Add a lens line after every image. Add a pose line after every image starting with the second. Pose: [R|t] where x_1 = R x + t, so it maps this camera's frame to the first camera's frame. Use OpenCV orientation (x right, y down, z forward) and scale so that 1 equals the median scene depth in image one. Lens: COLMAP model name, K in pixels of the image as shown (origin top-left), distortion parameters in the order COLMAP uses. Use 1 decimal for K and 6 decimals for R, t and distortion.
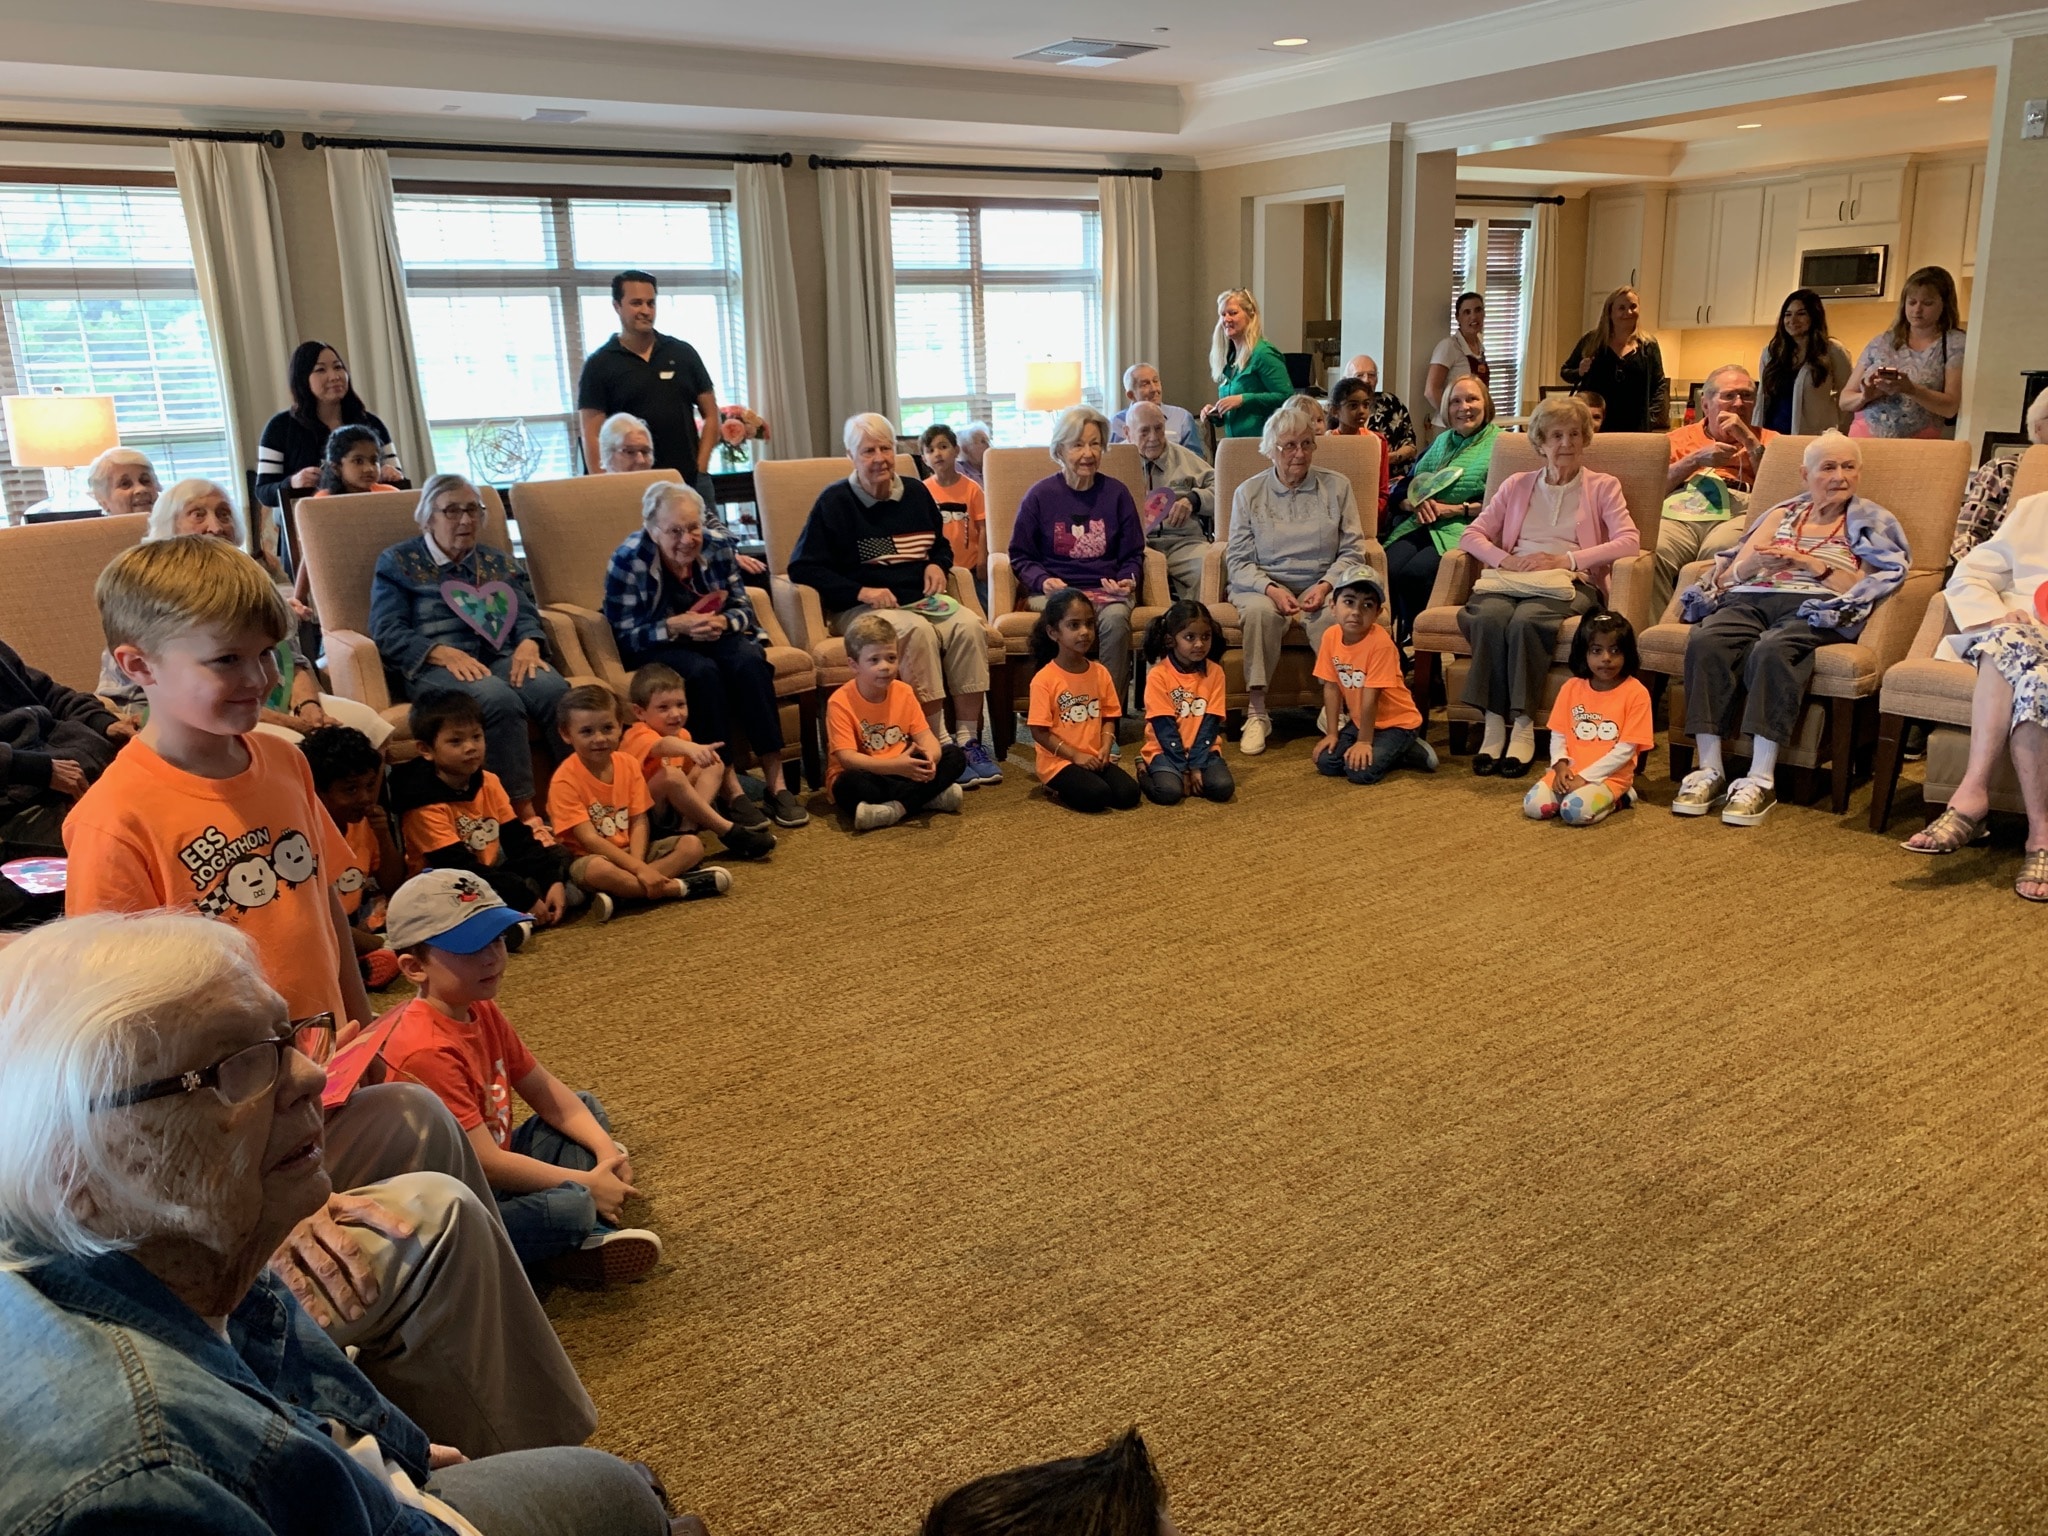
lens RADIAL K [[1545.8, 0, 1024.0], [0, 1545.8, 768.0], [0, 0, 1]] dist [-0.007235, -0.005285]
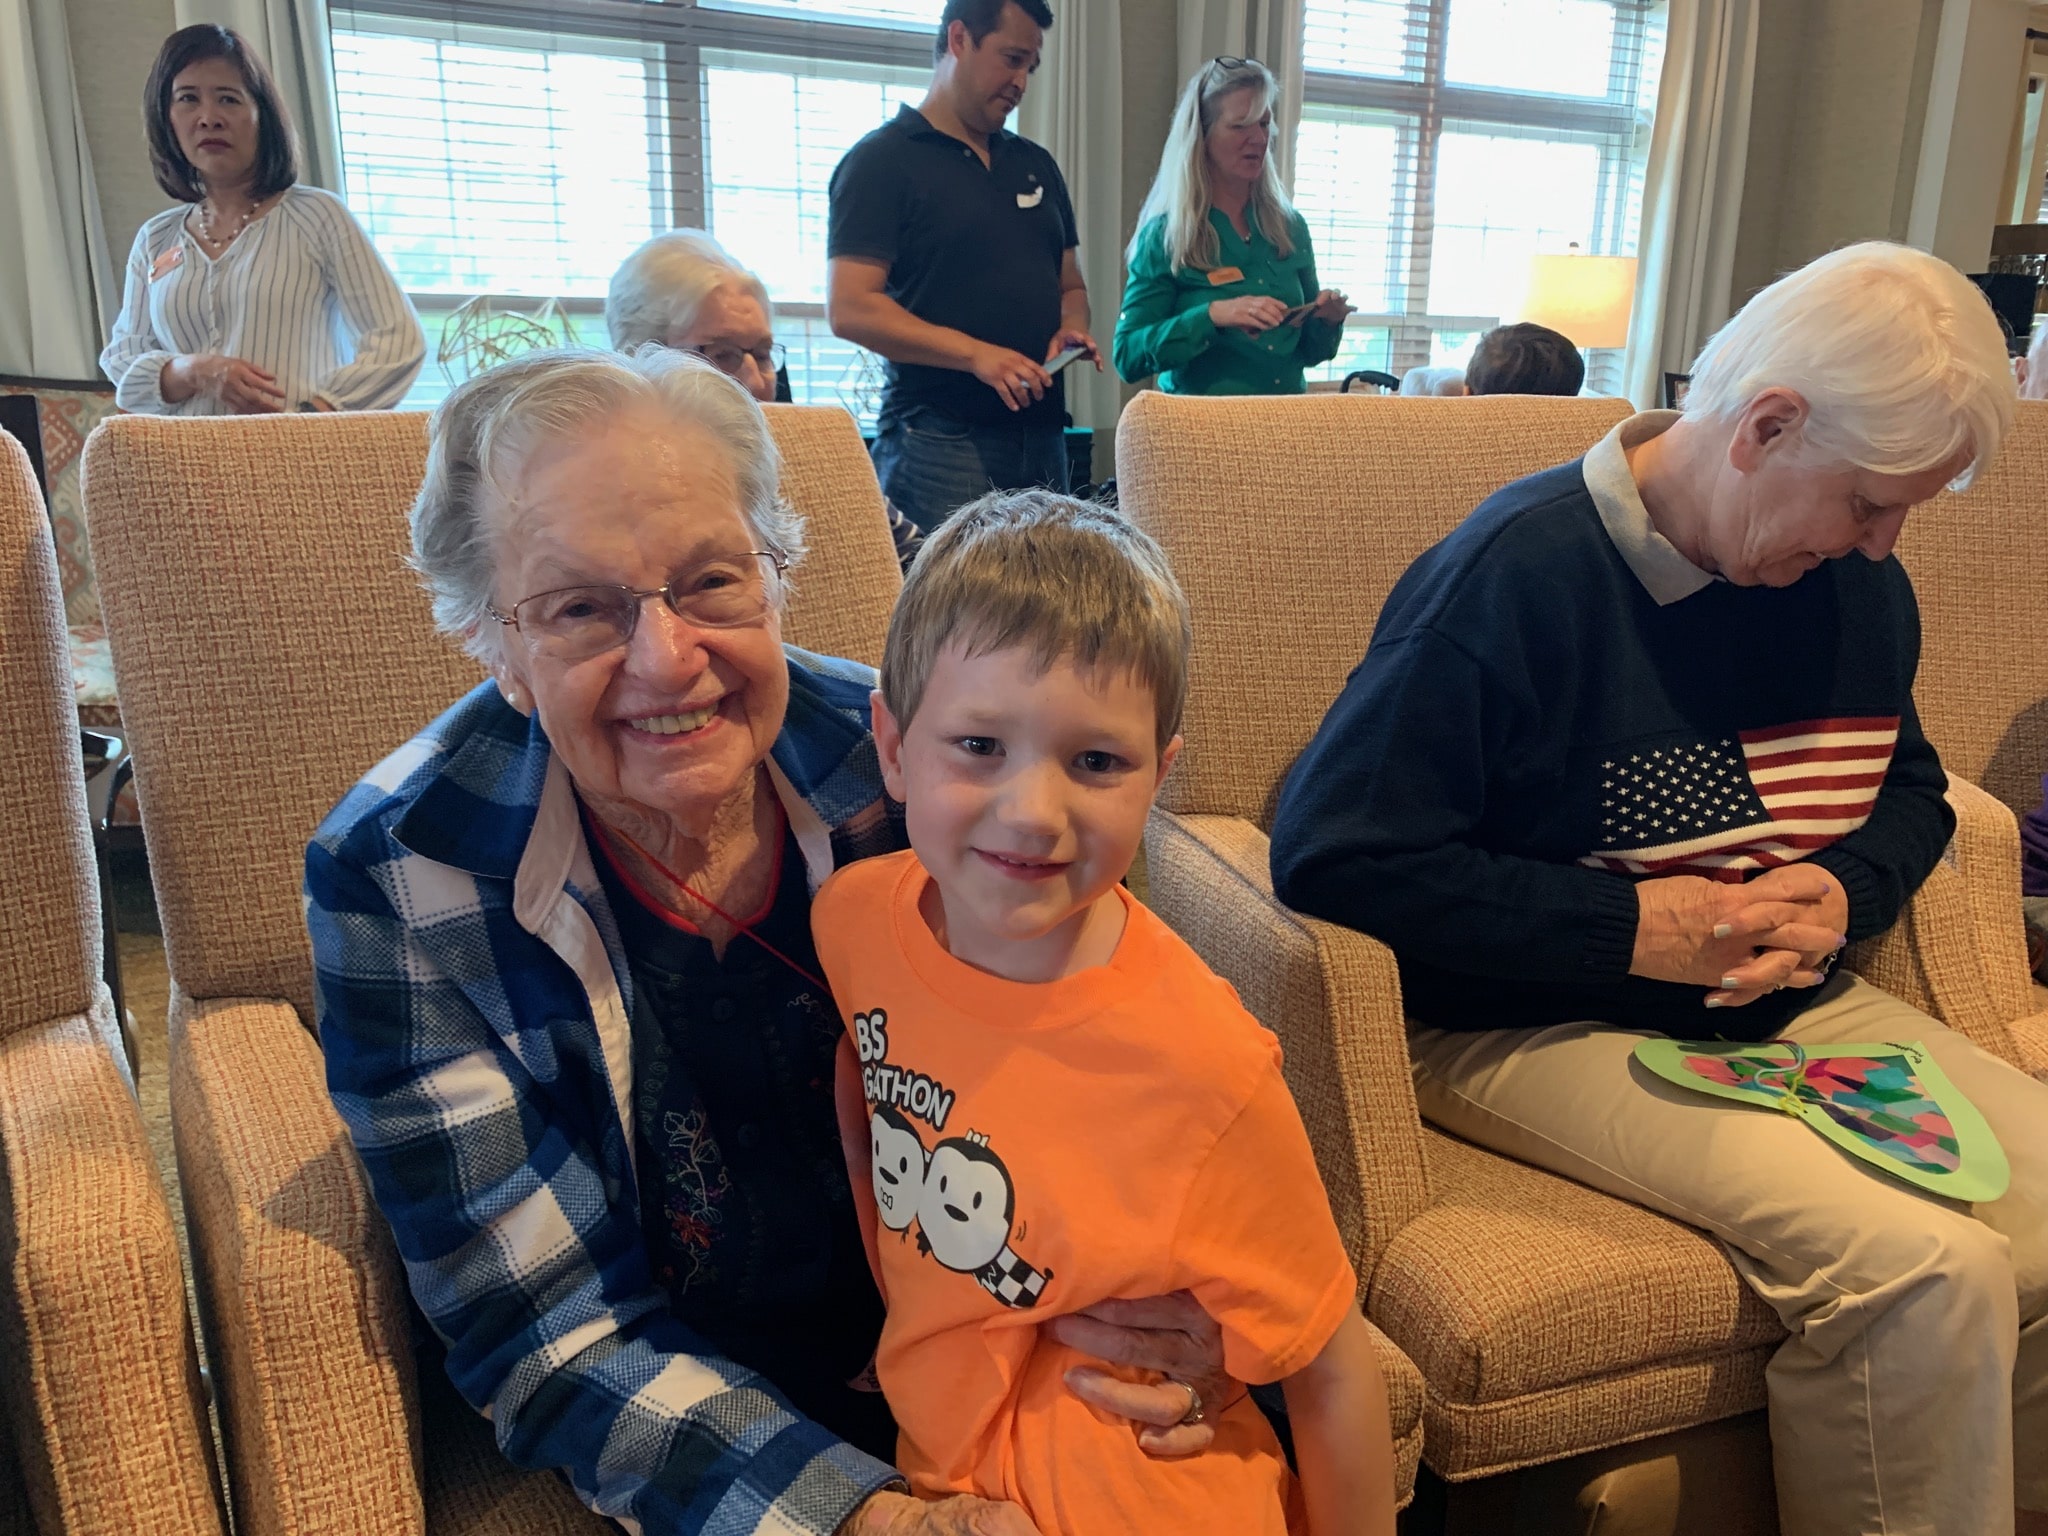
lens RADIAL K [[1545.8, 0, 1024.0], [0, 1545.8, 768.0], [0, 0, 1]] dist [-0.007235, -0.005285]
pose [[0.989127, 0.087444, -0.118243, -0.549563], [-0.085935, 0.996142, 0.017804, -0.494875], [0.119344, -0.007449, 0.992825, 2.734244]]
